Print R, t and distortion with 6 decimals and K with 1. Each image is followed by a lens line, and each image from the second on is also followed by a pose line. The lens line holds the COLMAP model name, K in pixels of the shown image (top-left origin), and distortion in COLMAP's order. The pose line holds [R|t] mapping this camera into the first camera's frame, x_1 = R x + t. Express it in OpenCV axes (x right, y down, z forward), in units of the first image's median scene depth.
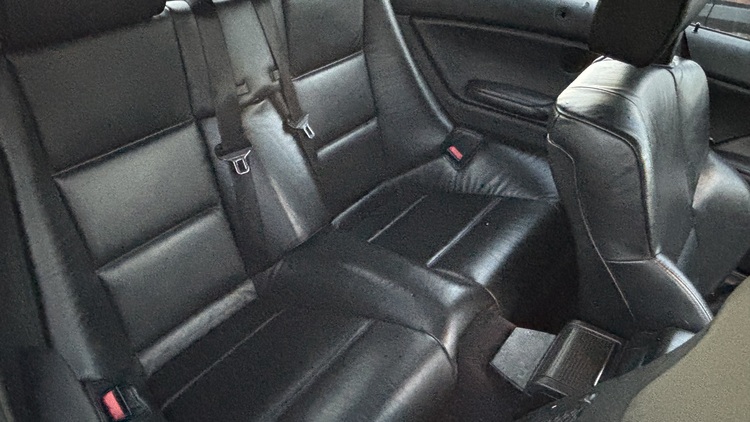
lens RADIAL K [[547.5, 0, 375.2], [0, 547.5, 211.1], [0, 0, 1]] dist [0.001937, -0.000145]
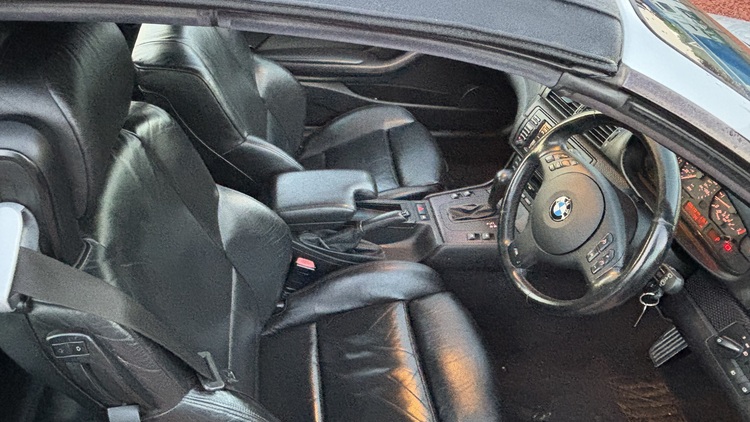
lens RADIAL K [[547.5, 0, 375.0], [0, 547.5, 210.8], [0, 0, 1]] dist [0.001937, -0.000145]
pose [[0.706417, -0.469411, 0.529743, -0.119066], [0.399798, 0.882239, 0.248629, 0.023087], [-0.584069, 0.036155, 0.810898, -0.382812]]
